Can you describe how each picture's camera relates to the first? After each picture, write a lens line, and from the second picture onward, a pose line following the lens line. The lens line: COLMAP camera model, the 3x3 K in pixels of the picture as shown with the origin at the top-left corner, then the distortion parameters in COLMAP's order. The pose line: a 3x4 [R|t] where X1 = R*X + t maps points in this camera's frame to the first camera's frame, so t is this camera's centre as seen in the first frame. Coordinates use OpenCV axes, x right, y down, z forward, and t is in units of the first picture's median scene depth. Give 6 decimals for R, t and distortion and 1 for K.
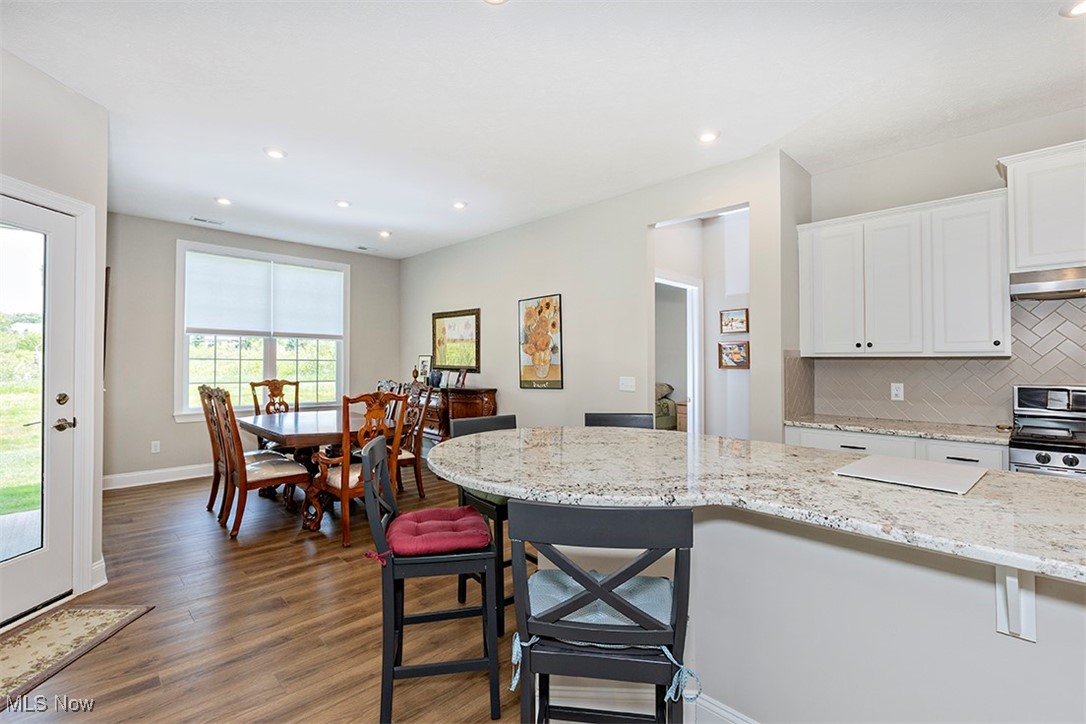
lens RADIAL K [[494.5, 0, 567.2], [0, 494.5, 358.5], [0, 0, 1]] dist [0.000726, -0.000038]
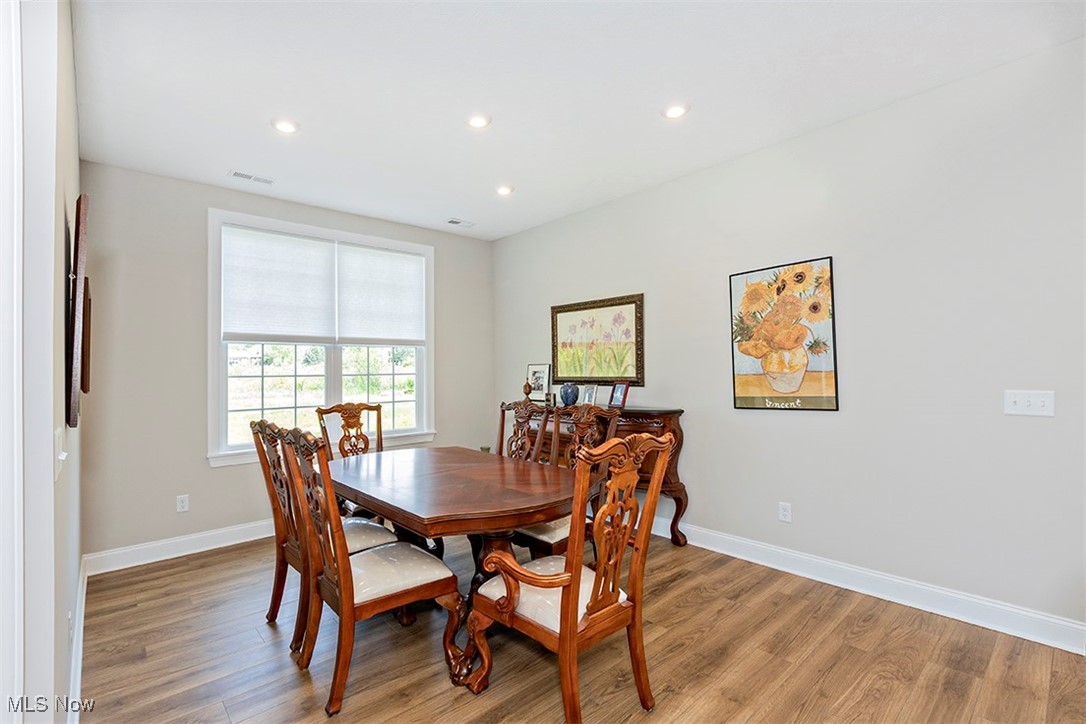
lens RADIAL K [[500.7, 0, 589.1], [0, 500.7, 357.3], [0, 0, 1]] dist [-0.000106, 0.000296]
pose [[0.999614, -0.026346, -0.008818, -0.244229], [0.026185, 0.999498, -0.017839, -0.001307], [0.009284, 0.017601, 0.999802, 0.292144]]
